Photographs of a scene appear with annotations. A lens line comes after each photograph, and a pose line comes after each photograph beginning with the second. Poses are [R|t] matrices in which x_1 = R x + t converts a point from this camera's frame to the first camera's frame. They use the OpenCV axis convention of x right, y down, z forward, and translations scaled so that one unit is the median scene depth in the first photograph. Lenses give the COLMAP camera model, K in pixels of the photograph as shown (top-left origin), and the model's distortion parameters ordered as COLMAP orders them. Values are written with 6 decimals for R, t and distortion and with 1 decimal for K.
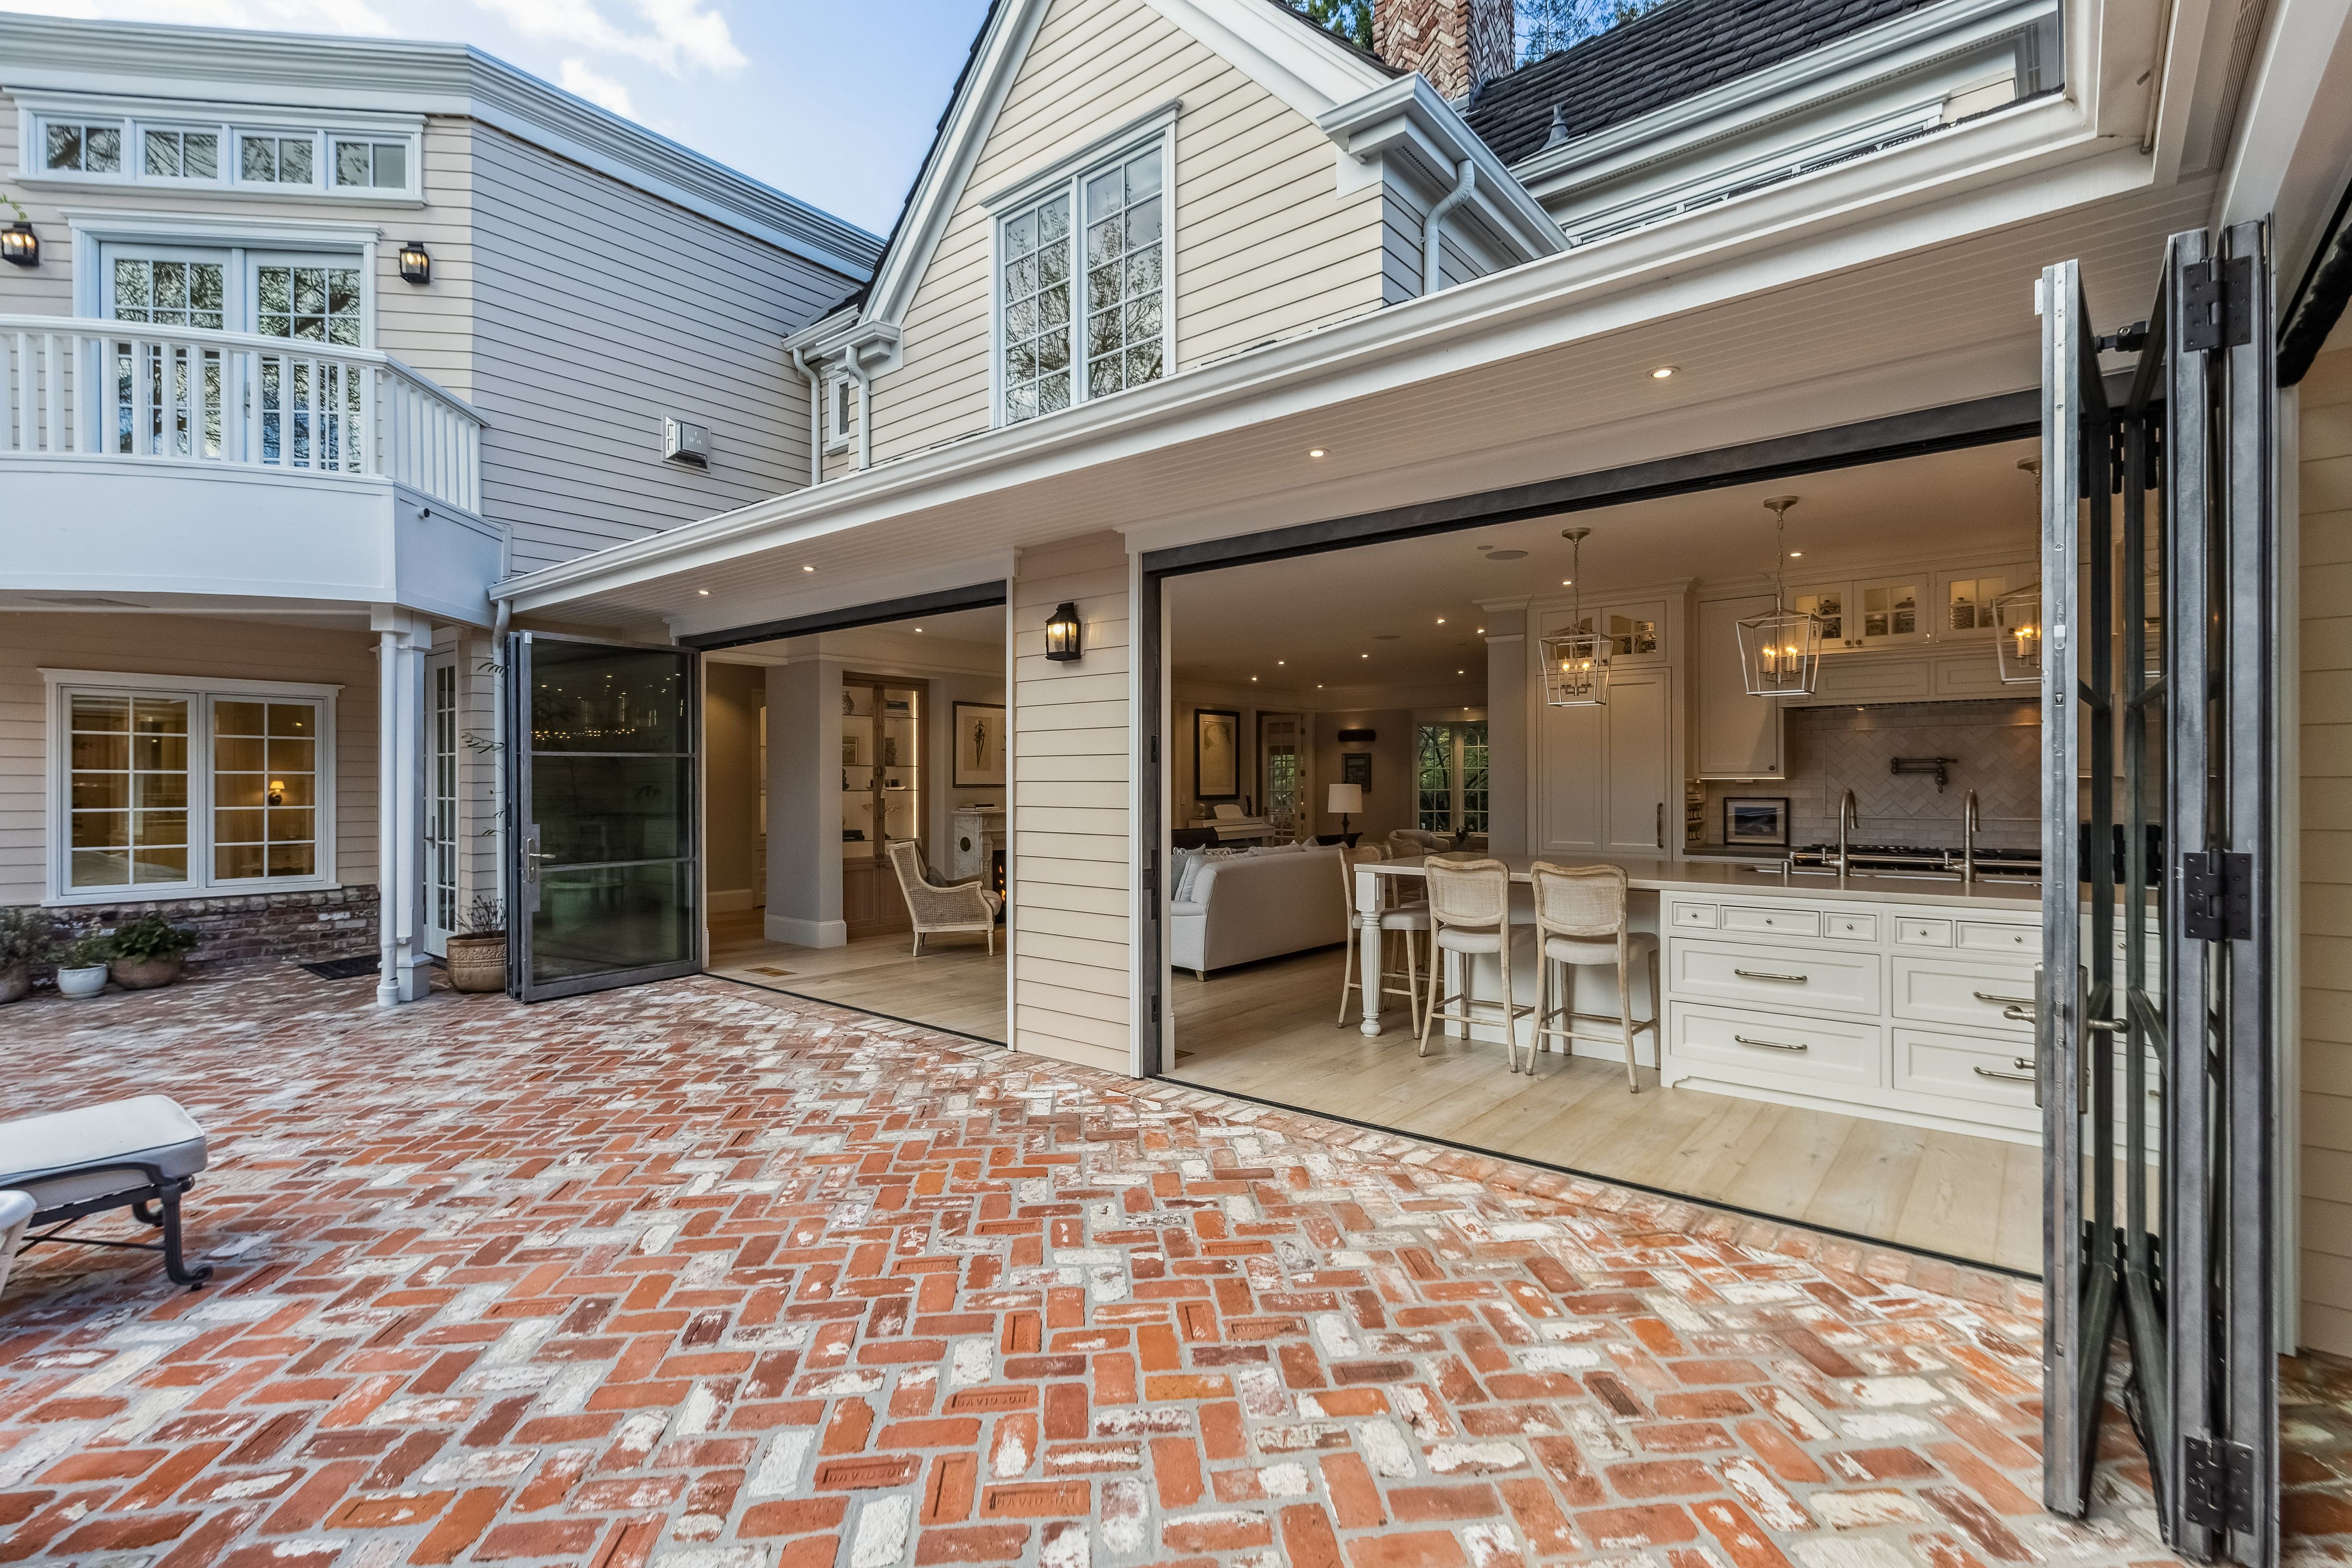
lens RADIAL K [[1053.5, 0, 1181.8], [0, 1053.5, 795.4], [0, 0, 1]] dist [-0.000927, -0.001034]
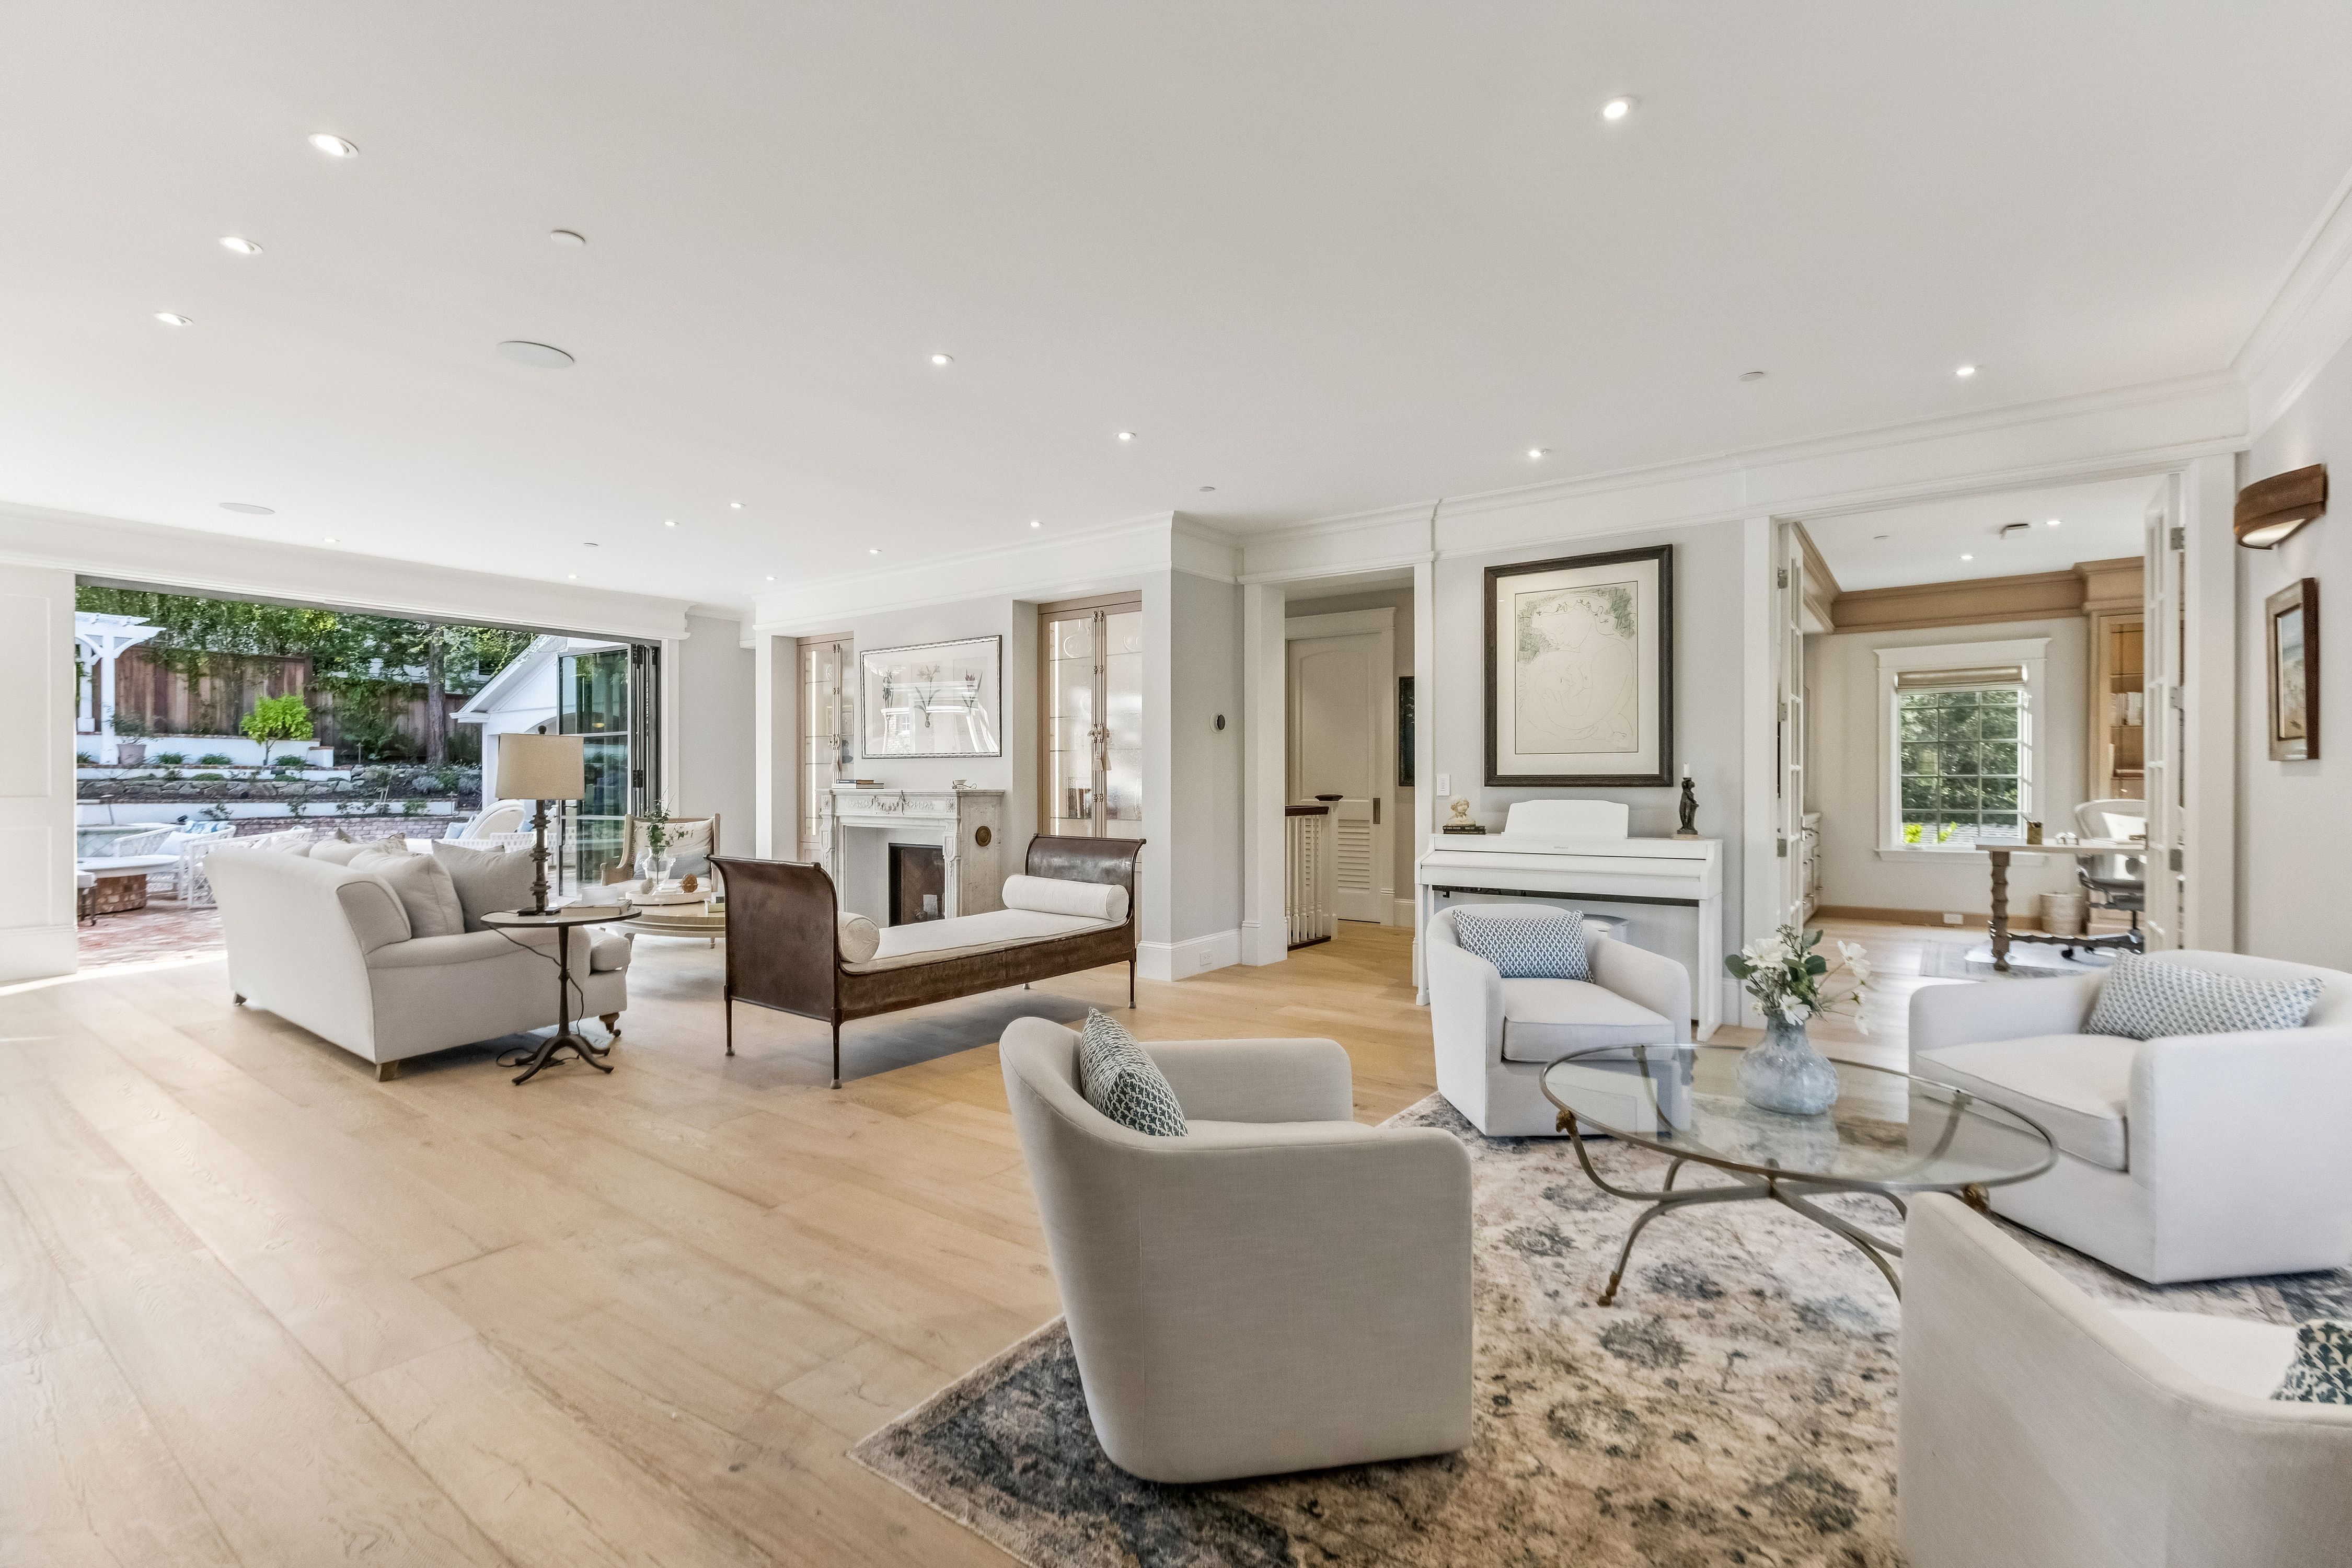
lens RADIAL K [[1053.5, 0, 1182.7], [0, 1053.5, 782.1], [0, 0, 1]] dist [-0.000927, -0.001034]
pose [[0.043080, 0.003442, -0.999066, 1.227116], [-0.014285, 0.999894, 0.002829, 0.006879], [0.998969, 0.014150, 0.043125, 2.524179]]
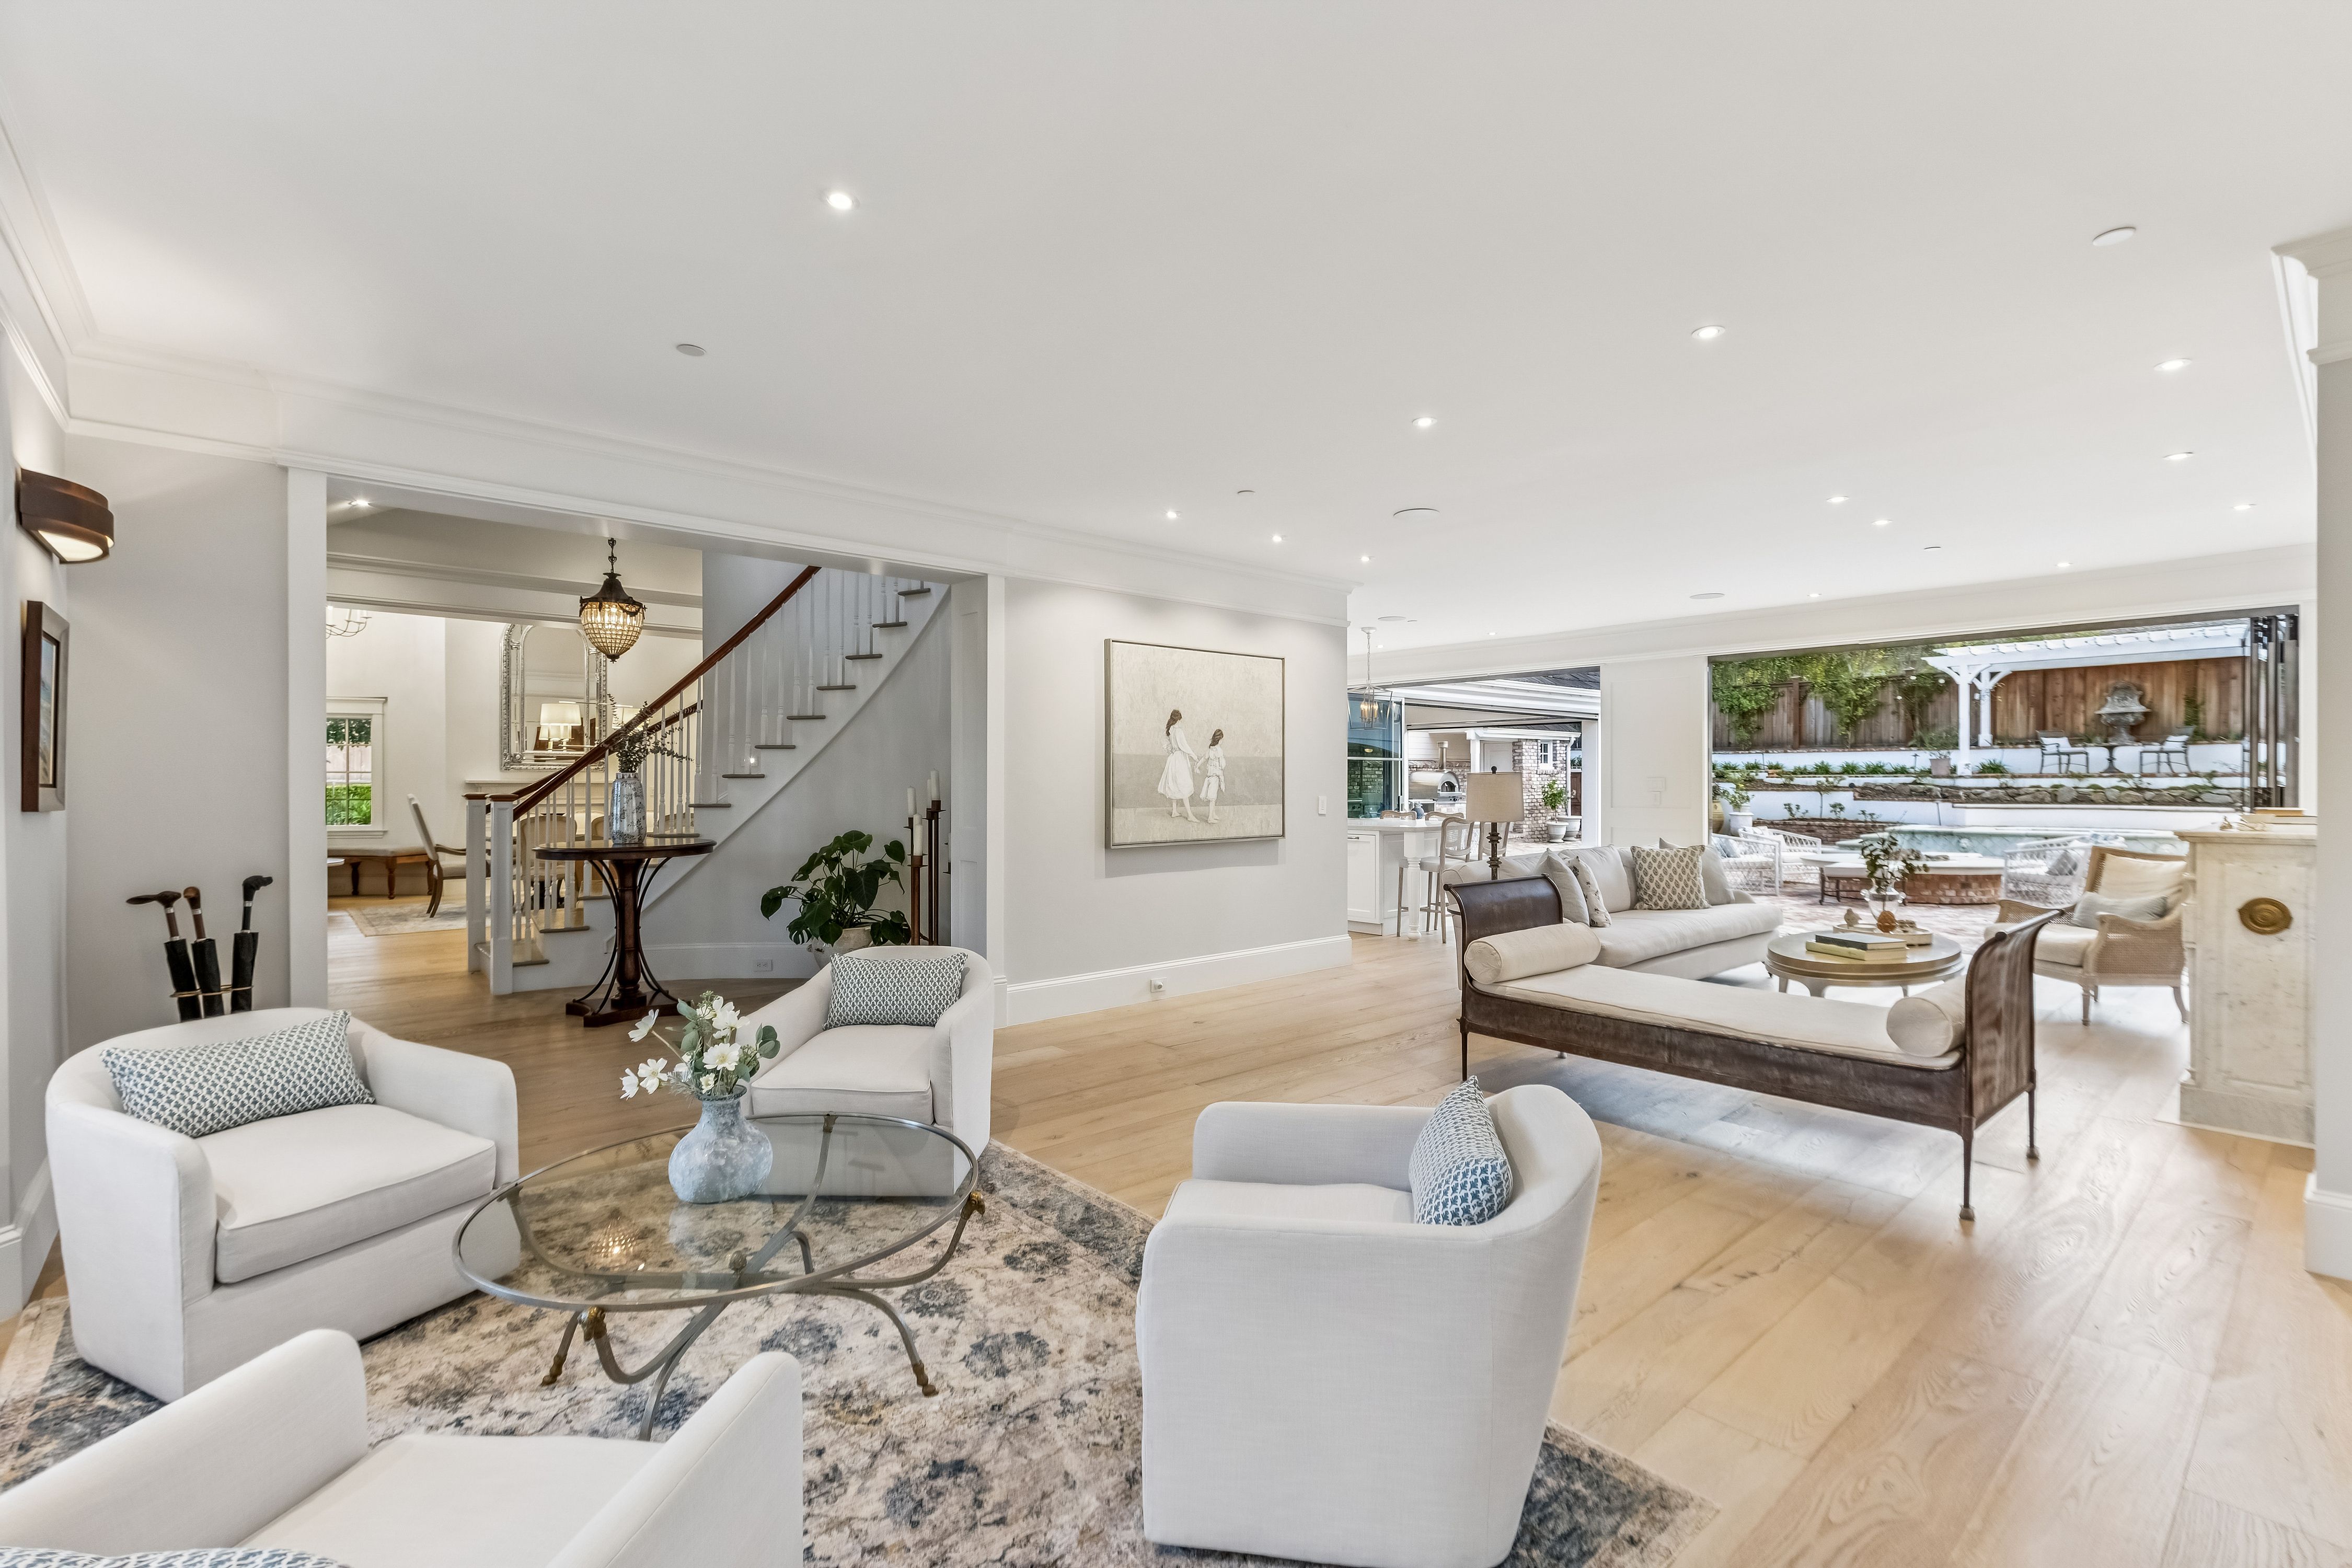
lens RADIAL K [[1053.5, 0, 1171.4], [0, 1053.5, 795.7], [0, 0, 1]] dist [-0.000927, -0.001034]
pose [[-0.985154, -0.001051, 0.171671, 0.462950], [0.003614, 0.999633, 0.026860, -0.029288], [-0.171636, 0.027082, -0.984788, 3.255251]]
